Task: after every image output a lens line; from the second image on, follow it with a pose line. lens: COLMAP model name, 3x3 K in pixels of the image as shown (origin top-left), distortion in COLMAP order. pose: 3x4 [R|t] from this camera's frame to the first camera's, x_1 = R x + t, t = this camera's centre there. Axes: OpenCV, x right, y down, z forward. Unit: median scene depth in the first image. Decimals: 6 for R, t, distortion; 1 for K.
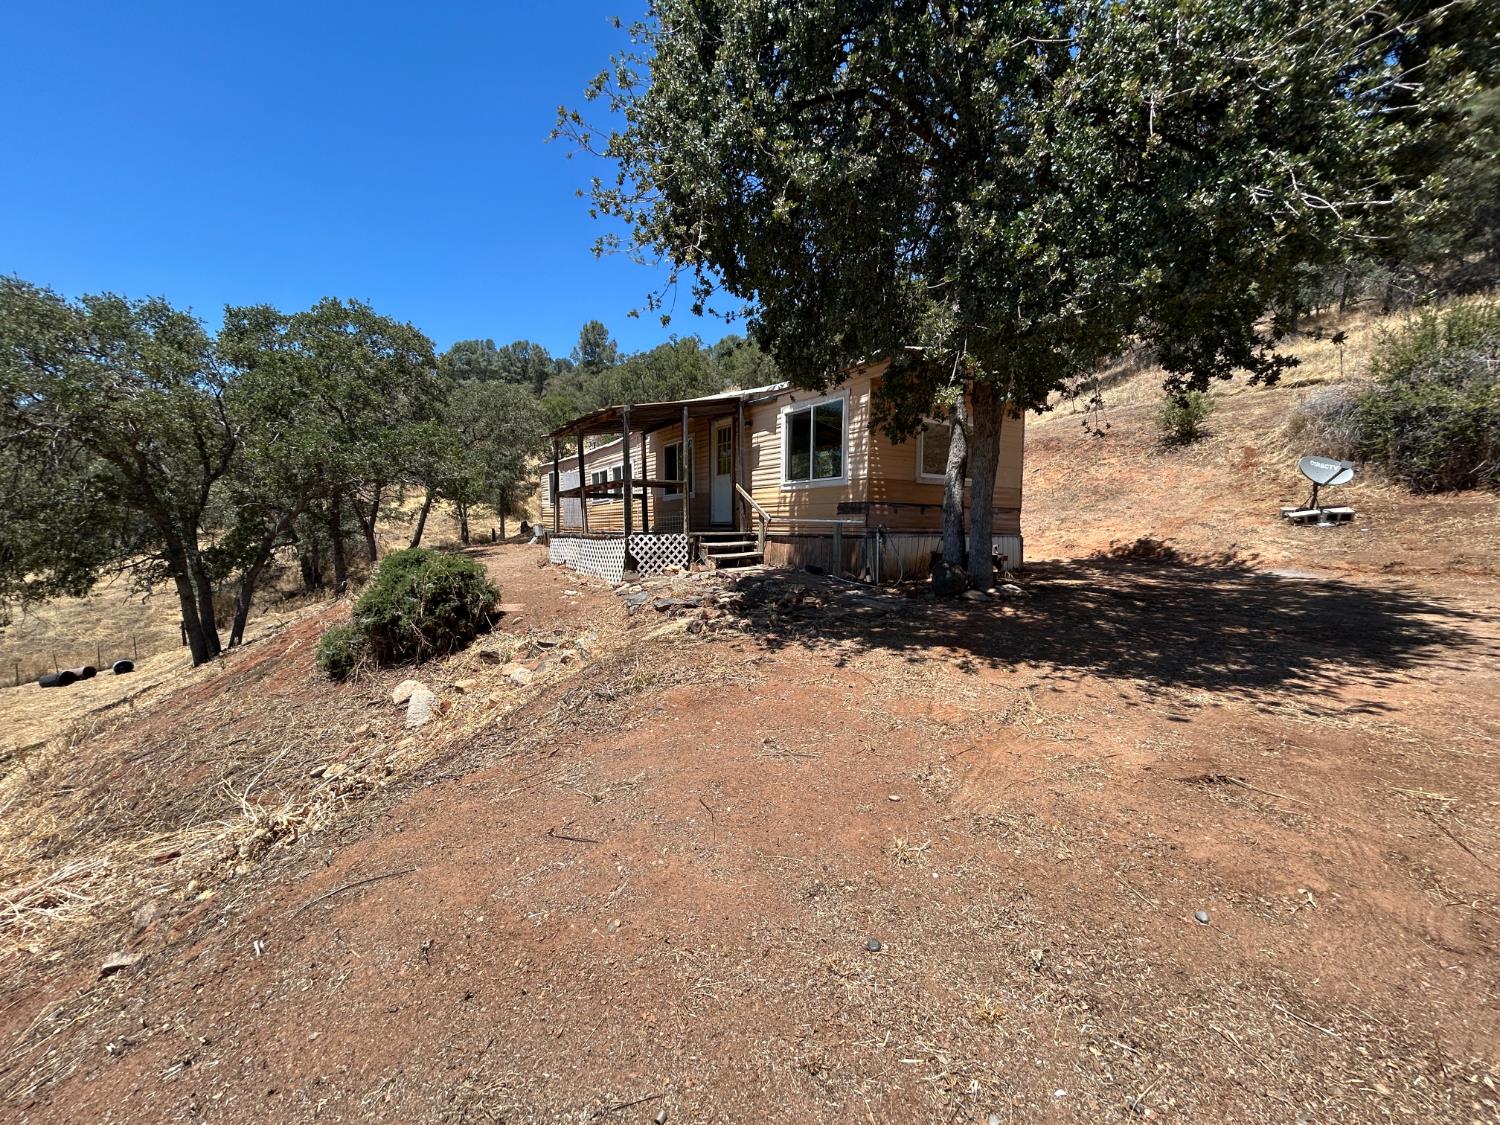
lens RADIAL K [[609.2, 0, 750.8], [0, 609.2, 564.5], [0, 0, 1]] dist [0.002216, 0.001847]
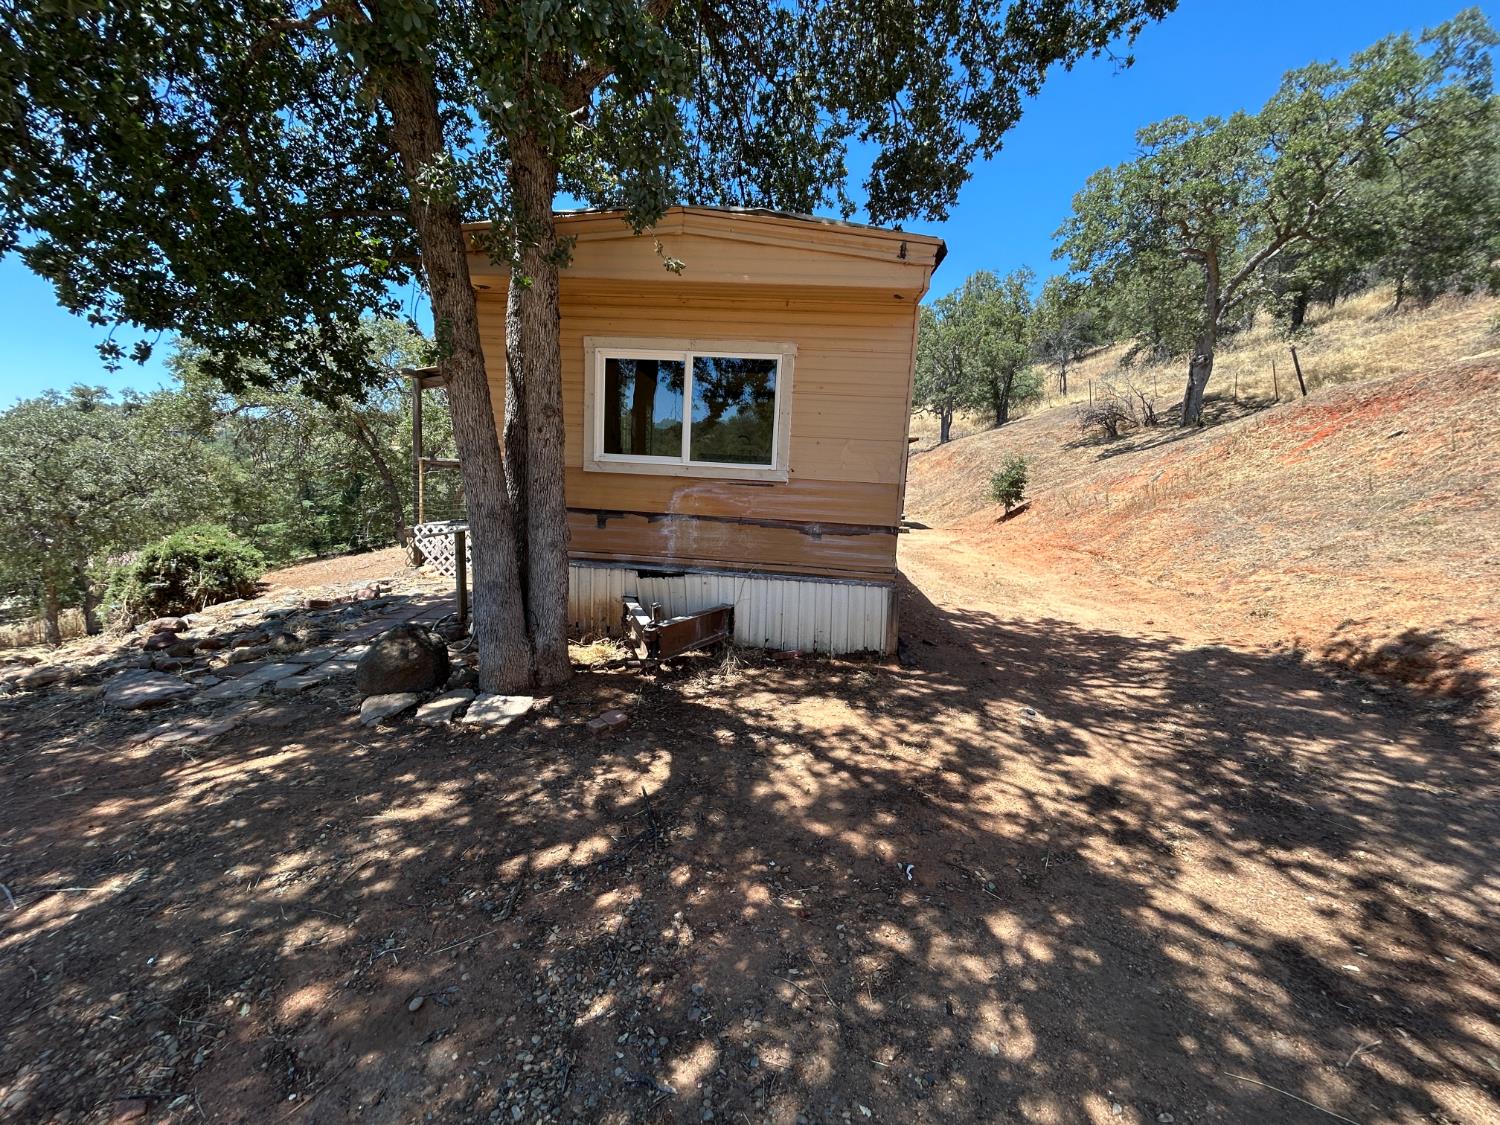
lens RADIAL K [[609.2, 0, 750.2], [0, 609.2, 560.1], [0, 0, 1]] dist [0.002216, 0.001847]
pose [[0.797835, 0.108738, -0.592988, 0.674395], [-0.082280, 0.994036, 0.071576, -0.097273], [0.597234, -0.008315, 0.802024, 0.592094]]
